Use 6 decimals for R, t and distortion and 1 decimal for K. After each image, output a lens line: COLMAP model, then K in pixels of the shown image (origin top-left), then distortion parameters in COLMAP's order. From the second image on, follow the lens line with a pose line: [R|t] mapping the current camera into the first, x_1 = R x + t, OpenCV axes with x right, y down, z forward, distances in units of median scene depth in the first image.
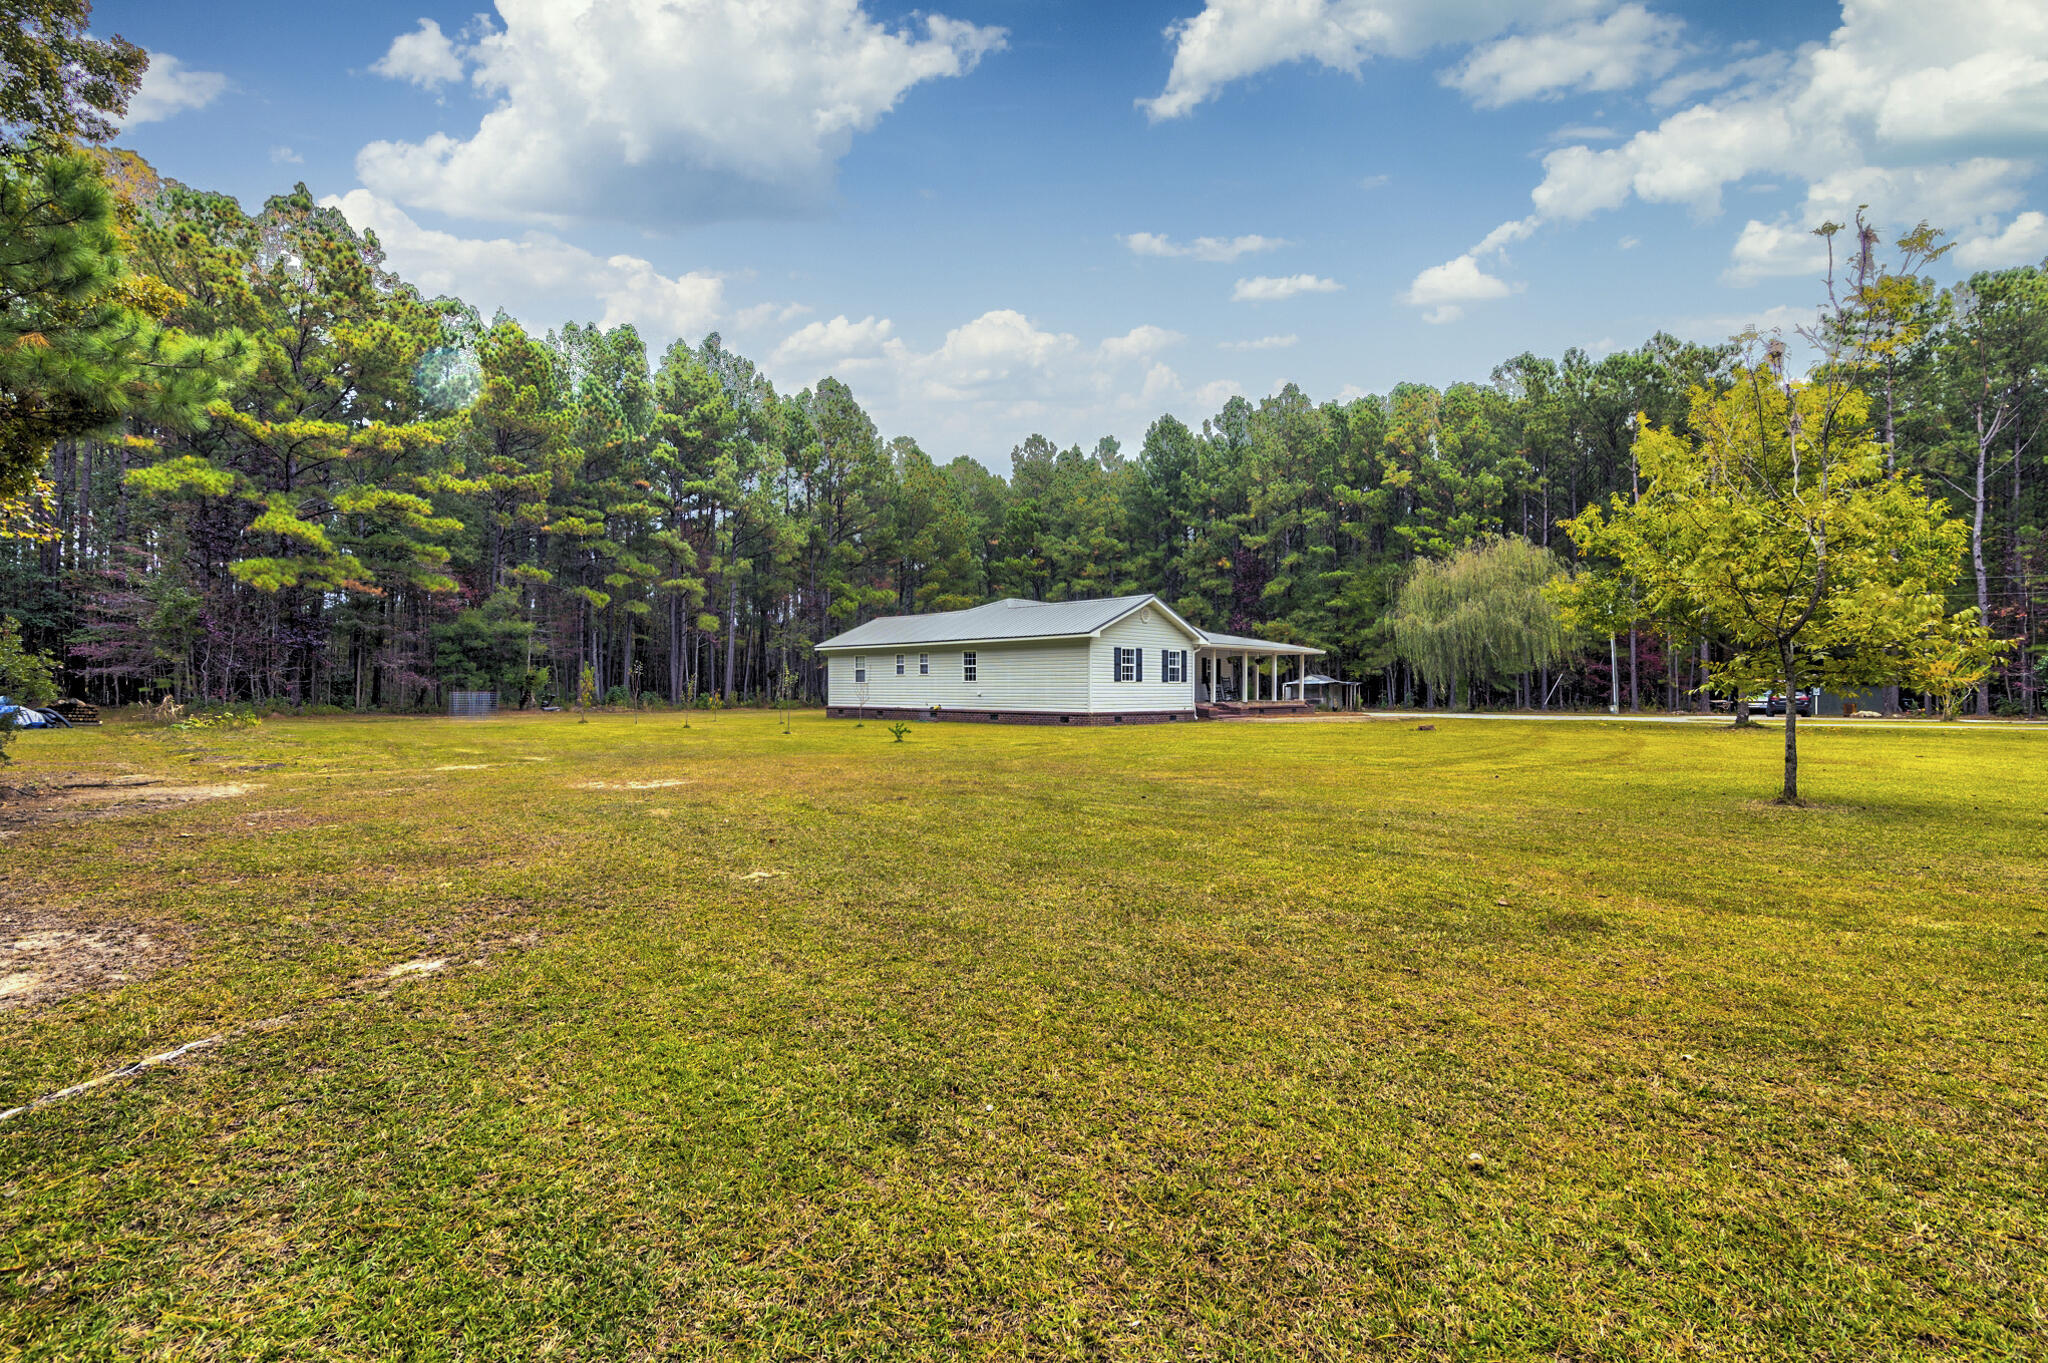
lens RADIAL K [[920.8, 0, 1016.7], [0, 920.8, 686.6], [0, 0, 1]] dist [0.008152, 0.000431]
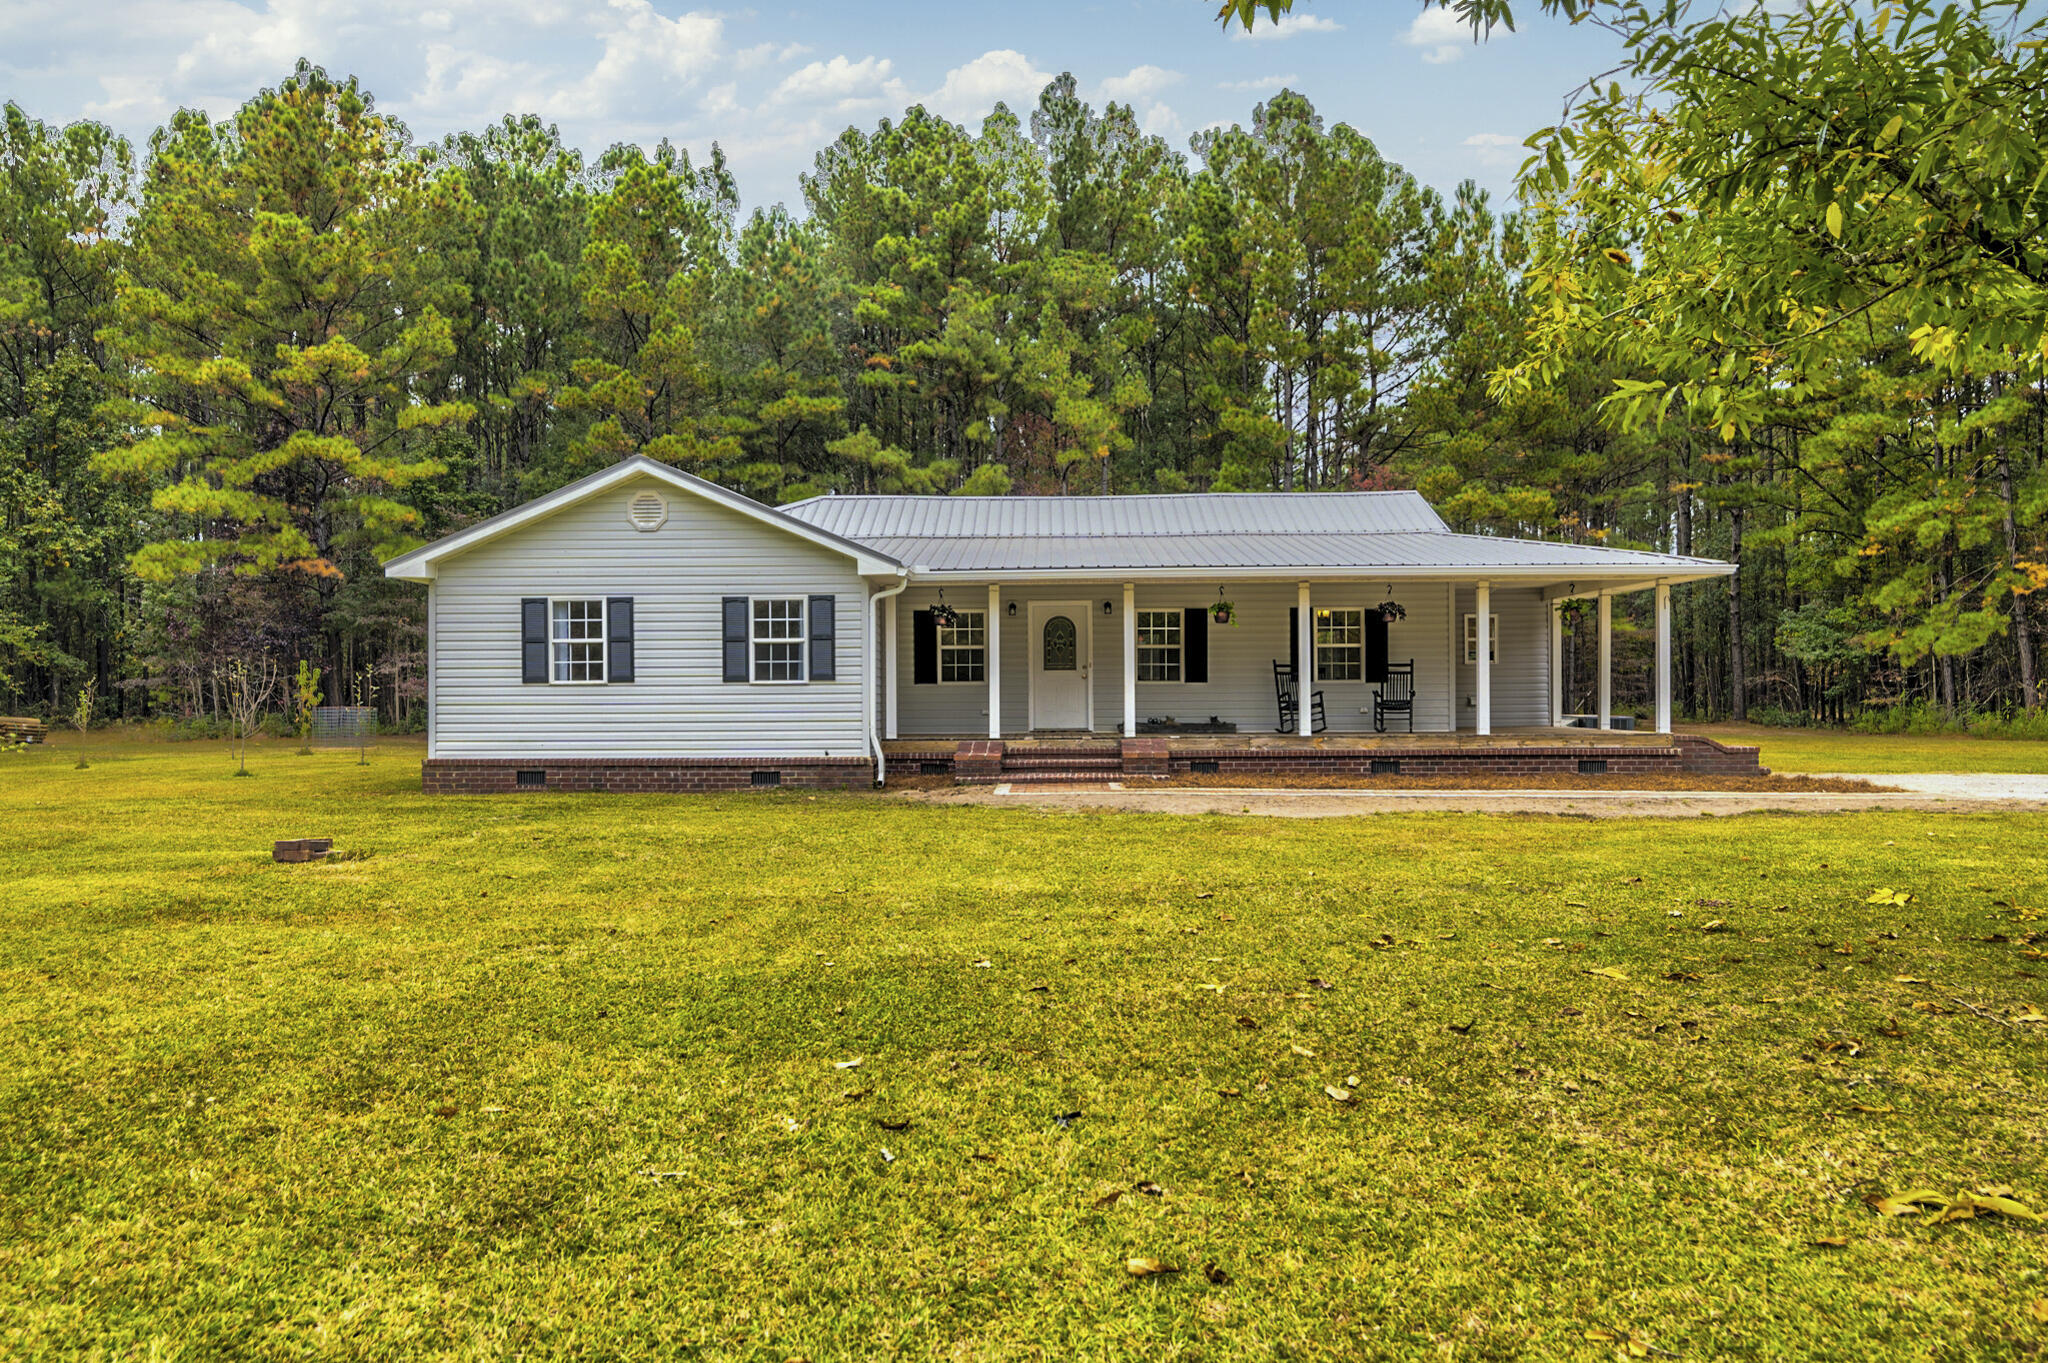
lens RADIAL K [[1552.2, 0, 1018.5], [0, 1552.2, 689.8], [0, 0, 1]] dist [-0.003419, 0.001306]
pose [[0.678815, -0.008719, -0.734257, 0.581129], [0.007961, 0.999958, -0.004515, 0.001561], [0.734266, -0.002780, 0.678856, 0.535559]]
